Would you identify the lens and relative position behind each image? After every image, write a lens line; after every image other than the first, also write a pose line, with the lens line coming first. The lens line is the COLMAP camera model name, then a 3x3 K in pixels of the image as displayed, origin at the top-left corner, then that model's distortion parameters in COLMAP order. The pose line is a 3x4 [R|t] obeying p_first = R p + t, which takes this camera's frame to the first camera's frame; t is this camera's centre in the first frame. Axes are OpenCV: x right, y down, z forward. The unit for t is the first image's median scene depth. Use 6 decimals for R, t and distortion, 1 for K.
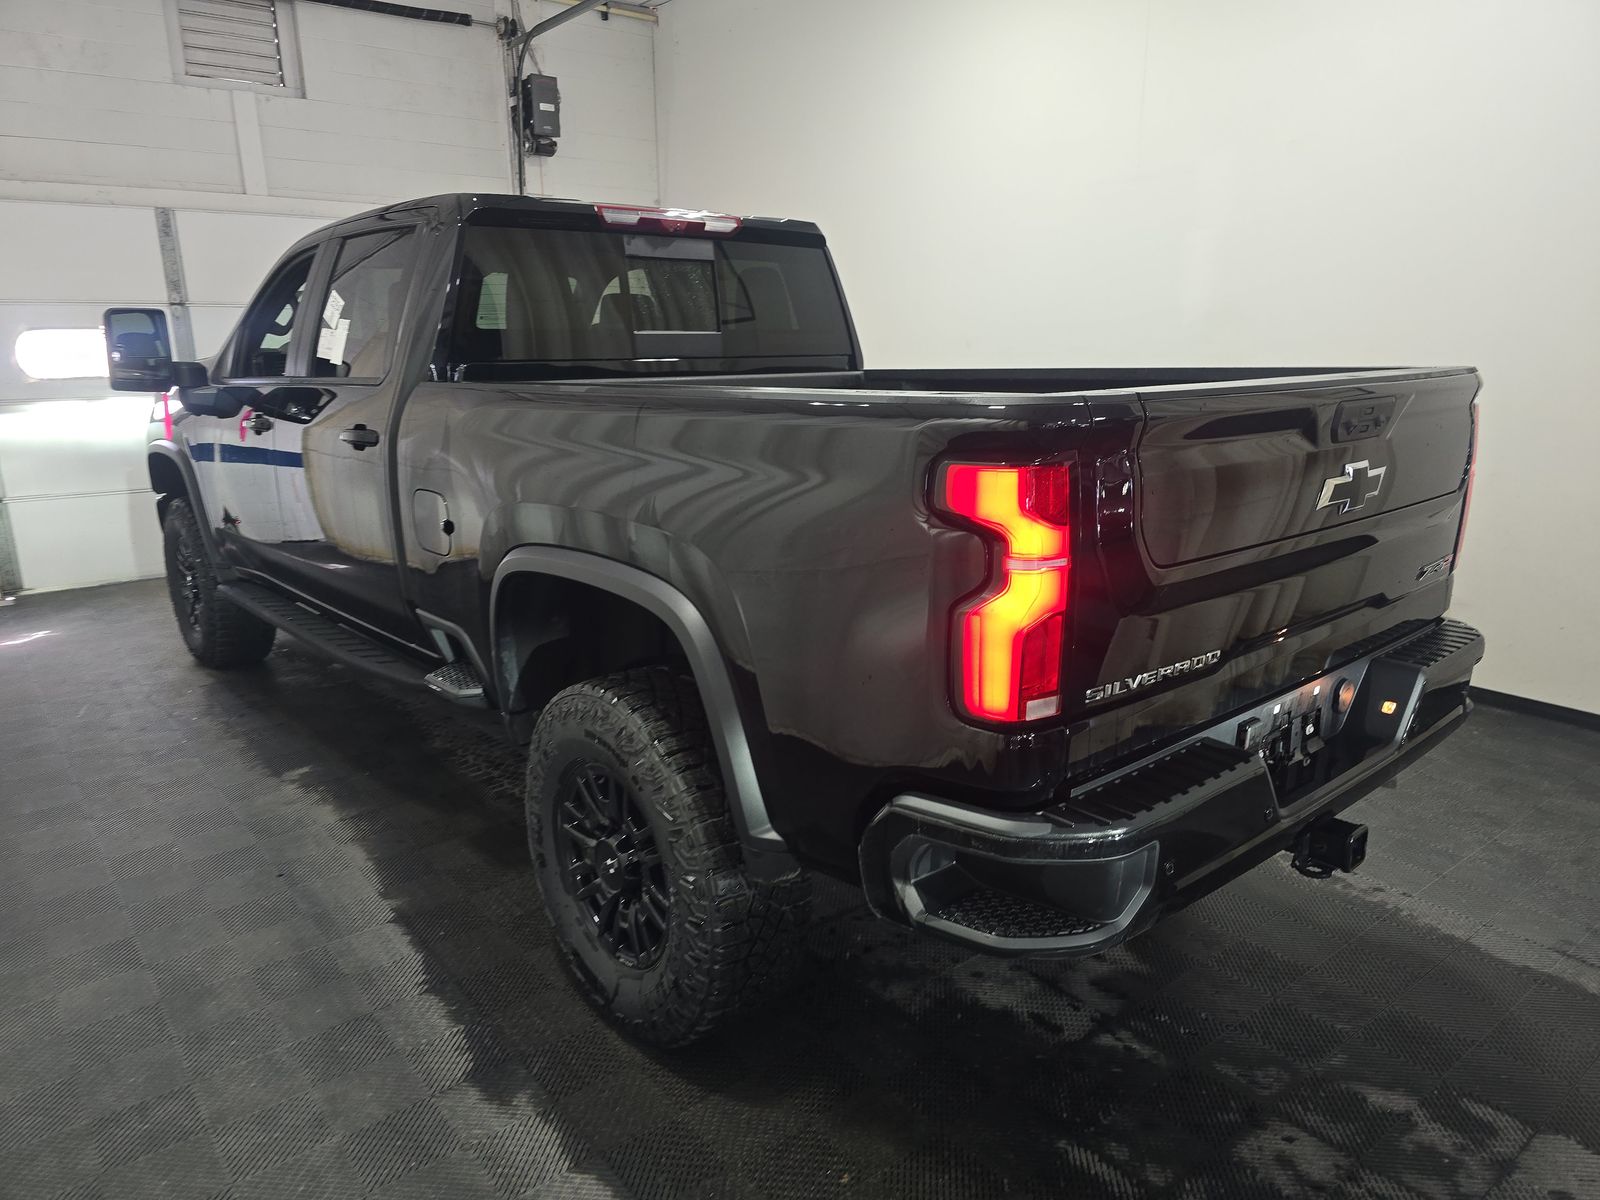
lens RADIAL K [[1080.1, 0, 833.3], [0, 1080.1, 604.4], [0, 0, 1]] dist [0.004924, -0.001458]
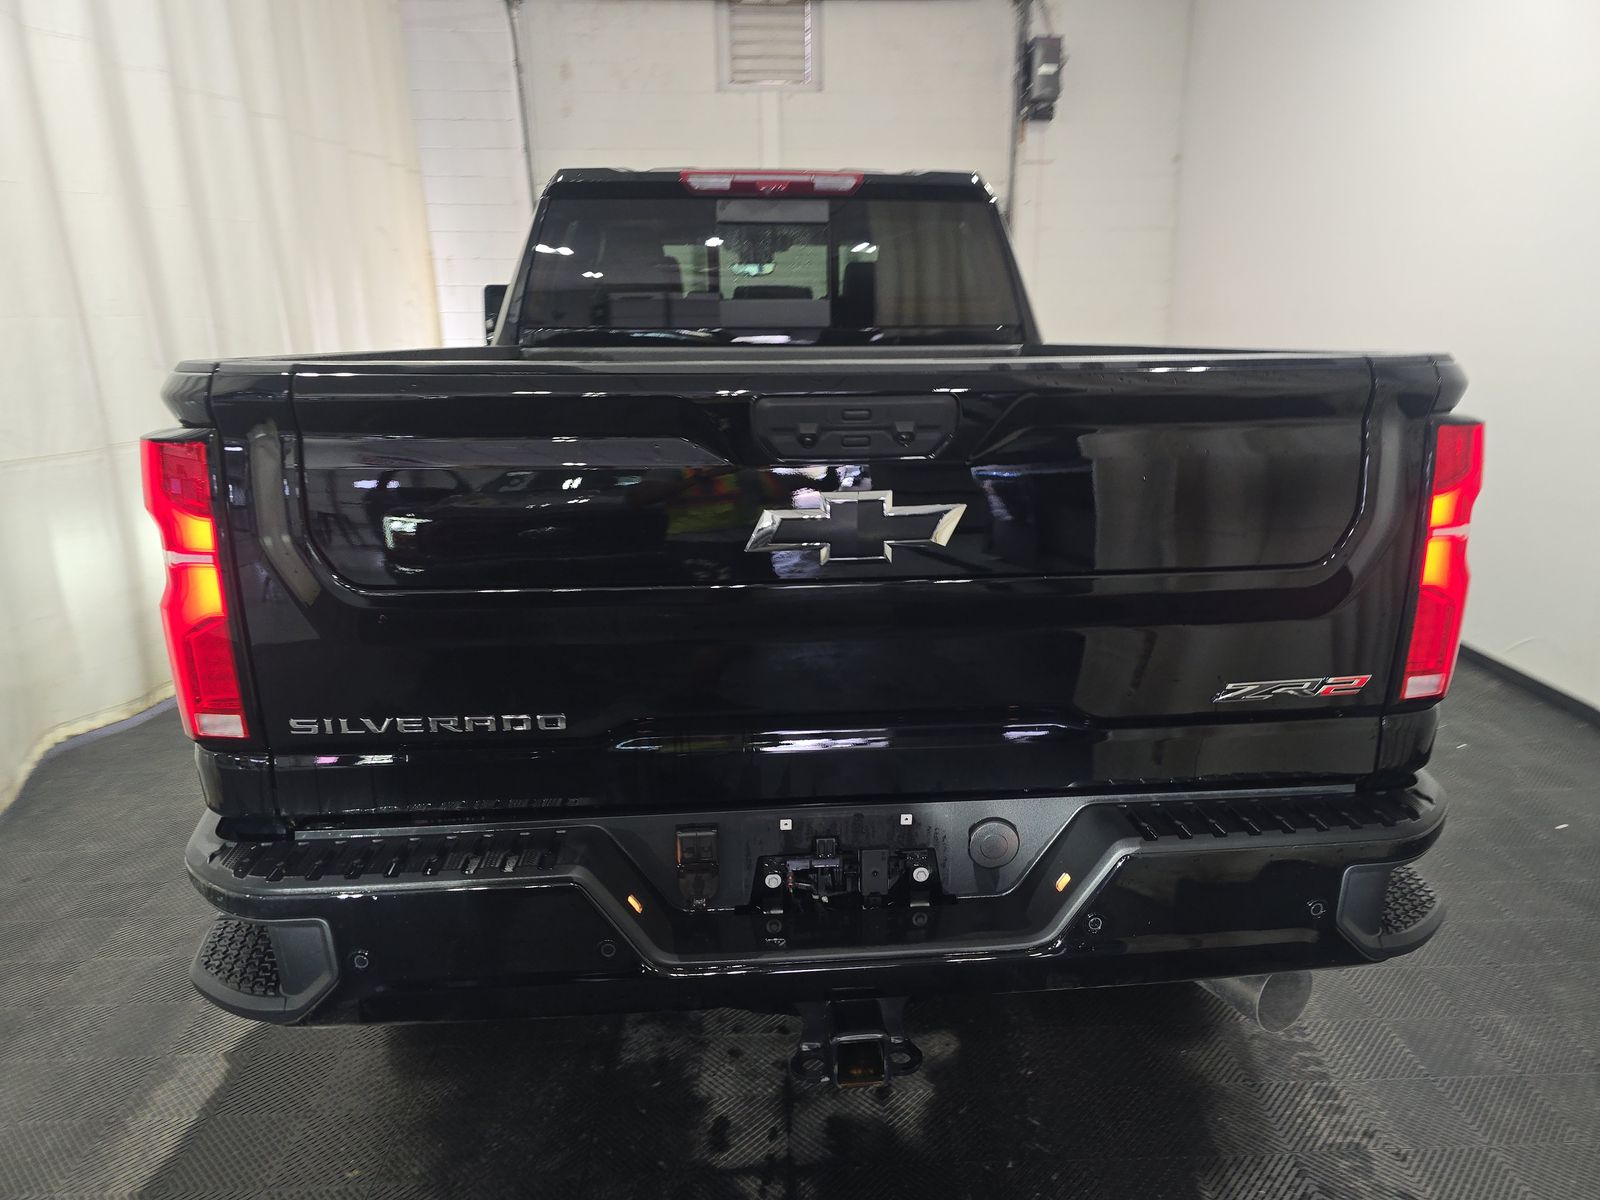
lens RADIAL K [[1080.1, 0, 801.6], [0, 1080.1, 607.6], [0, 0, 1]] dist [0.004924, -0.001458]
pose [[0.797383, 0.158016, -0.582419, 0.462947], [-0.143717, 0.987066, 0.071039, -0.054896], [0.586111, 0.027058, 0.809779, 0.246430]]
